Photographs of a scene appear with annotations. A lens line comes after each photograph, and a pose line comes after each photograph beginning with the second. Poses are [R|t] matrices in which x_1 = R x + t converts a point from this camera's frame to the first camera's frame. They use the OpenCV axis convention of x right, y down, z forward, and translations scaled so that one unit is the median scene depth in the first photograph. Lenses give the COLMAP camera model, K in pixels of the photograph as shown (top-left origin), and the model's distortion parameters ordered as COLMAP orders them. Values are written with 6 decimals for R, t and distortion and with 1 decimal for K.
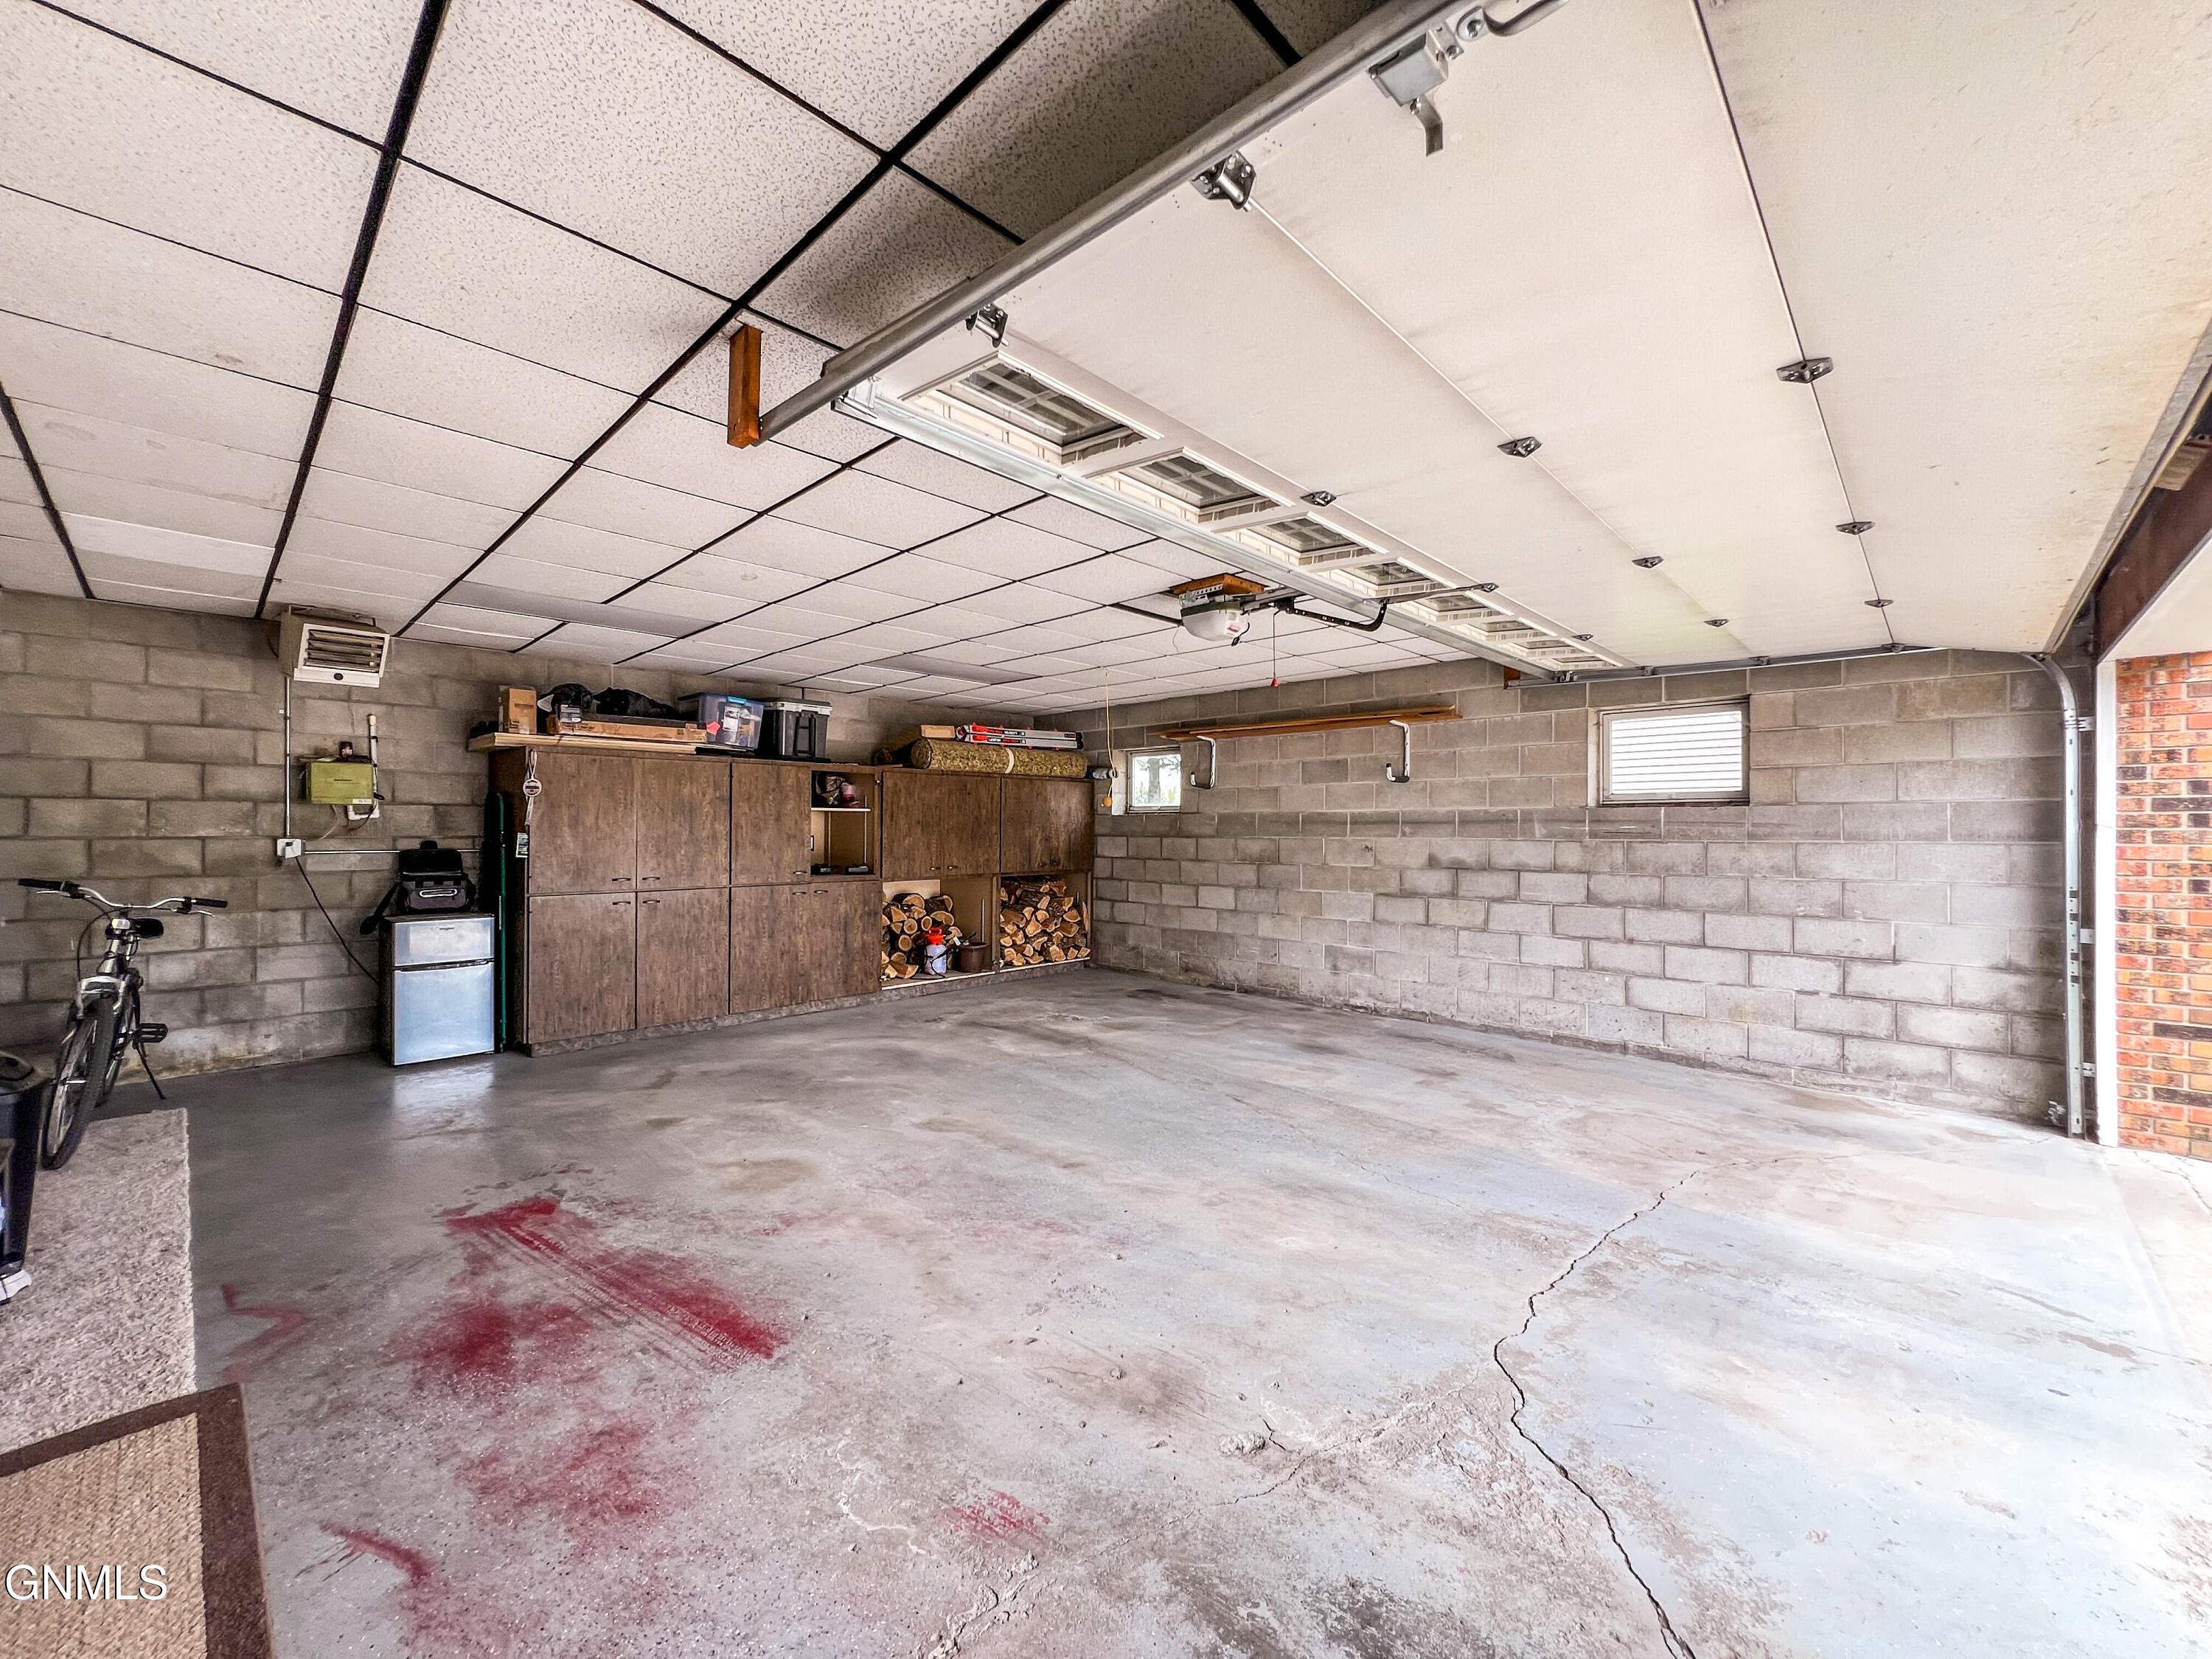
lens RADIAL K [[878.1, 0, 1097.5], [0, 878.1, 825.0], [0, 0, 1]] dist [-0.001604, 0.000438]
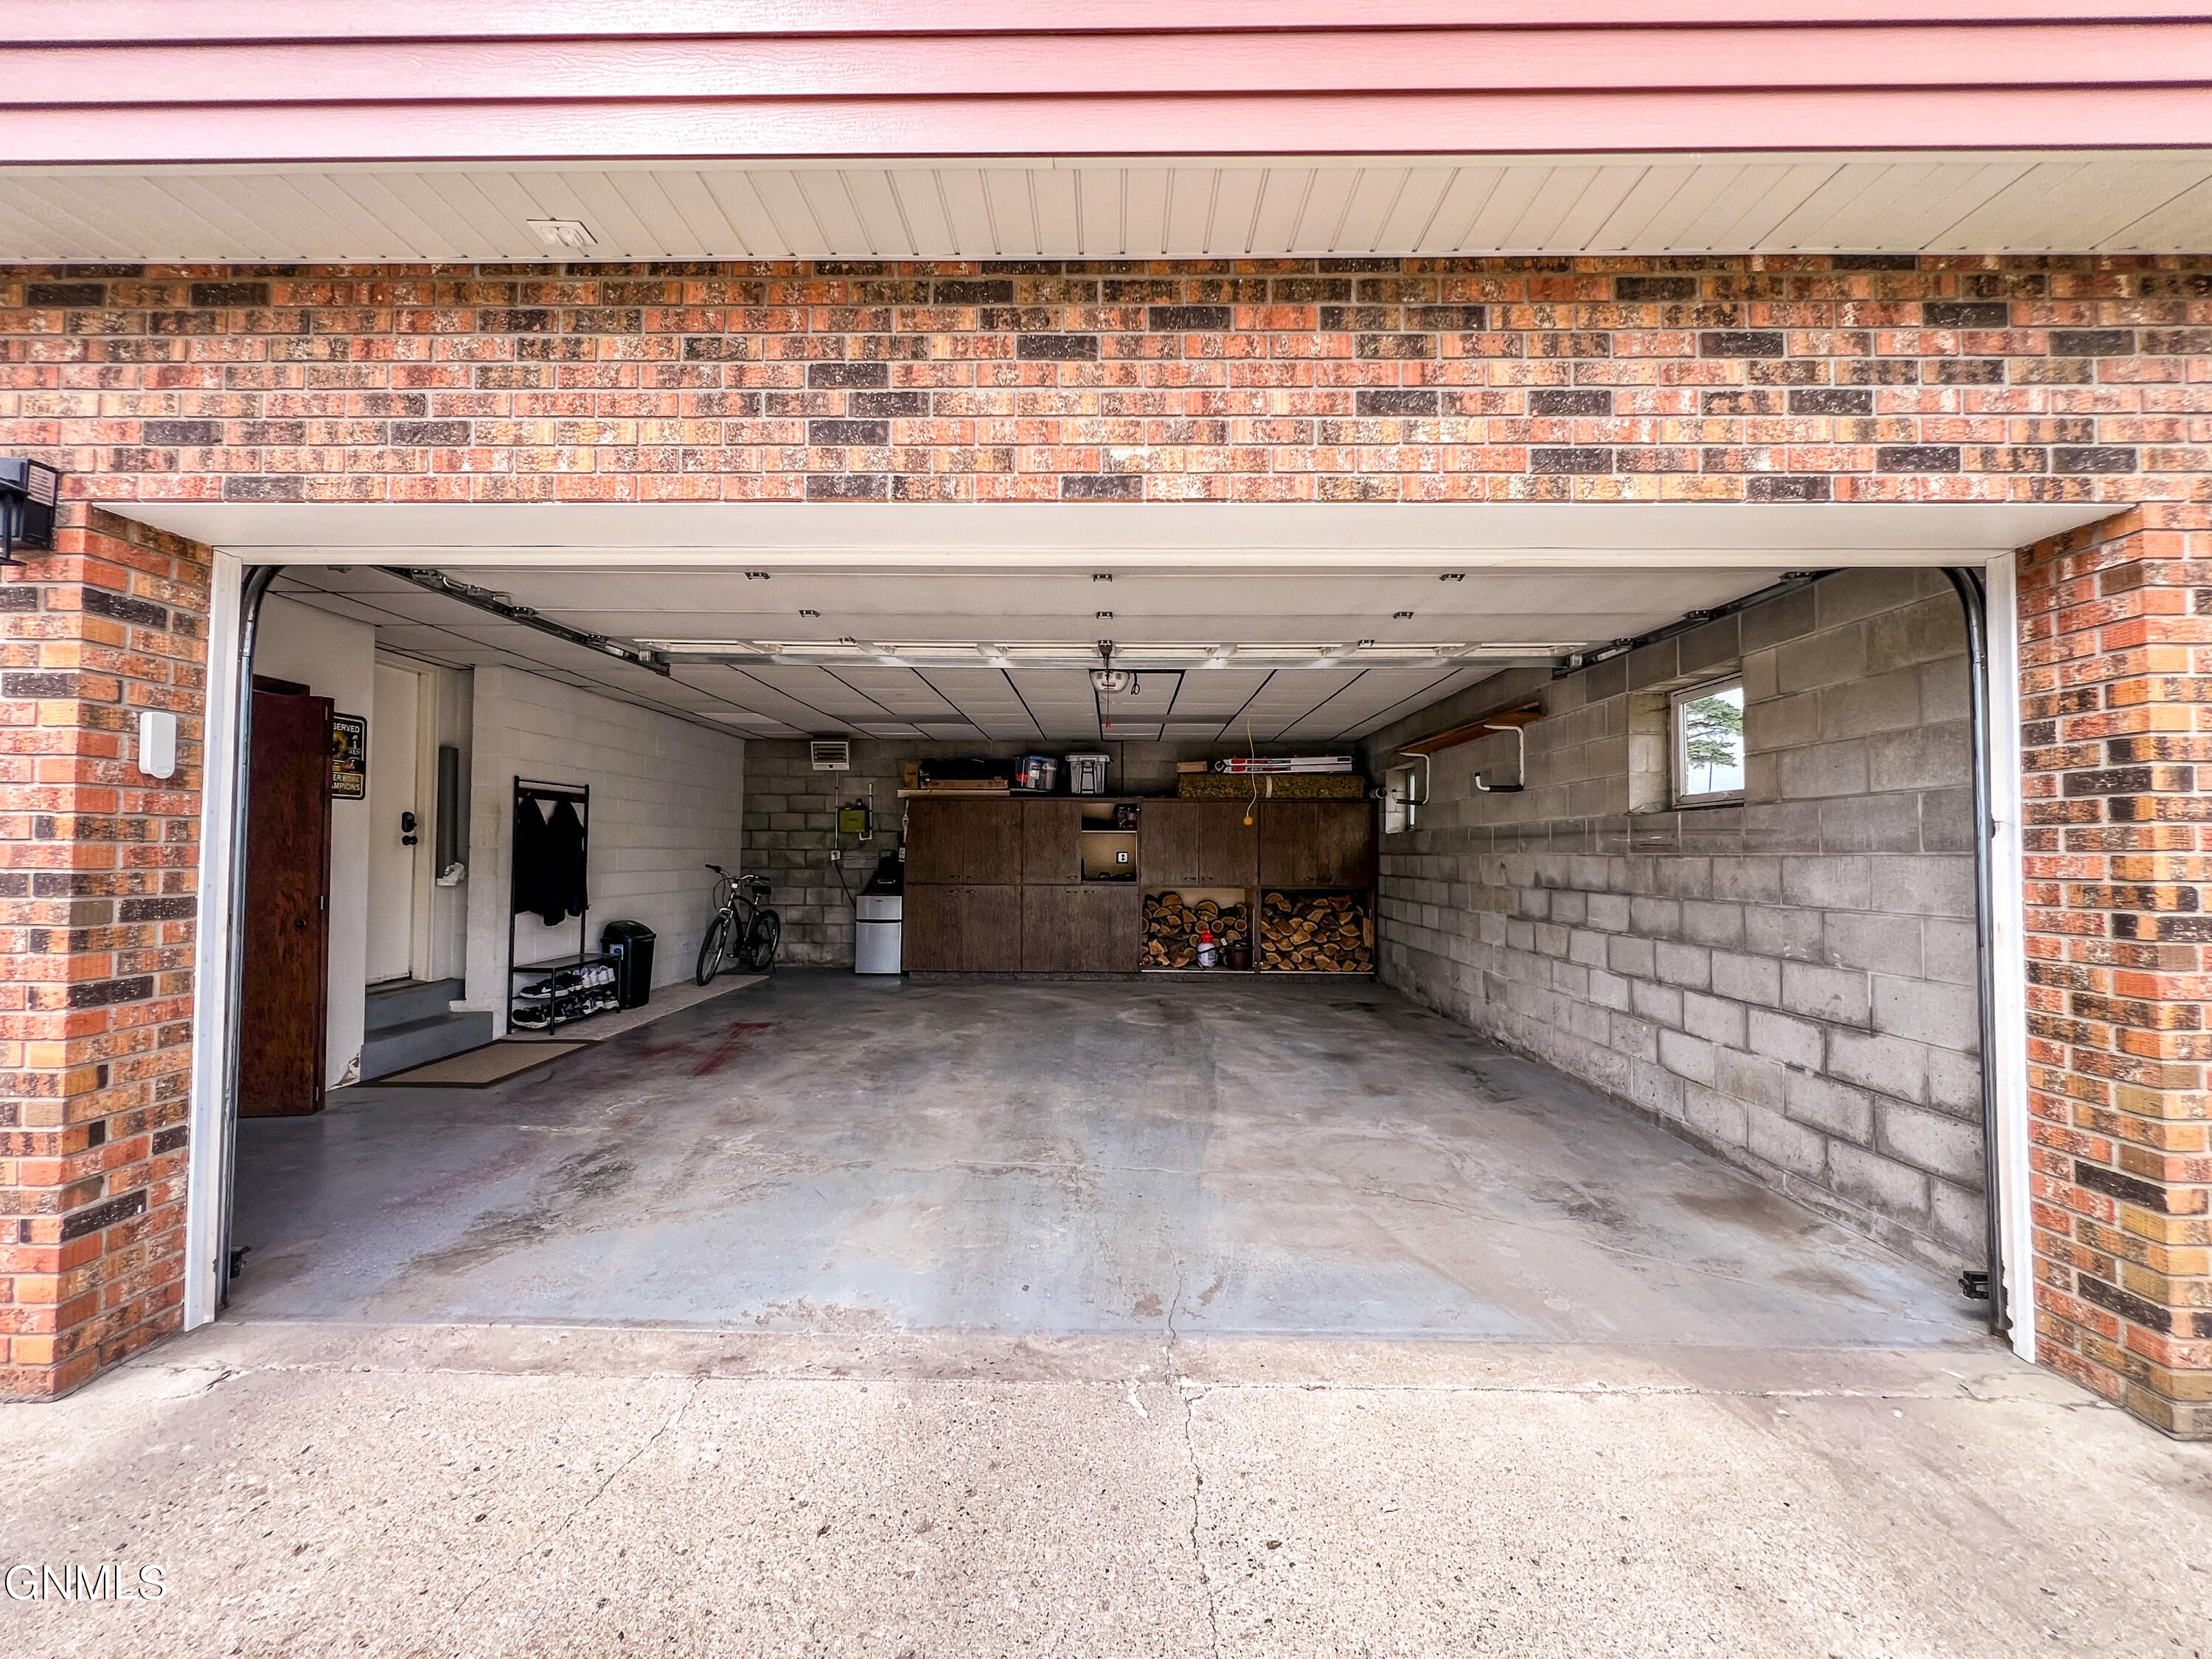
lens RADIAL K [[878.1, 0, 1097.5], [0, 878.1, 825.0], [0, 0, 1]] dist [-0.001604, 0.000438]
pose [[0.685697, -0.020593, -0.727596, 0.989641], [-0.002184, 0.999537, -0.030348, 0.019003], [0.727884, 0.022398, 0.685335, 0.105367]]
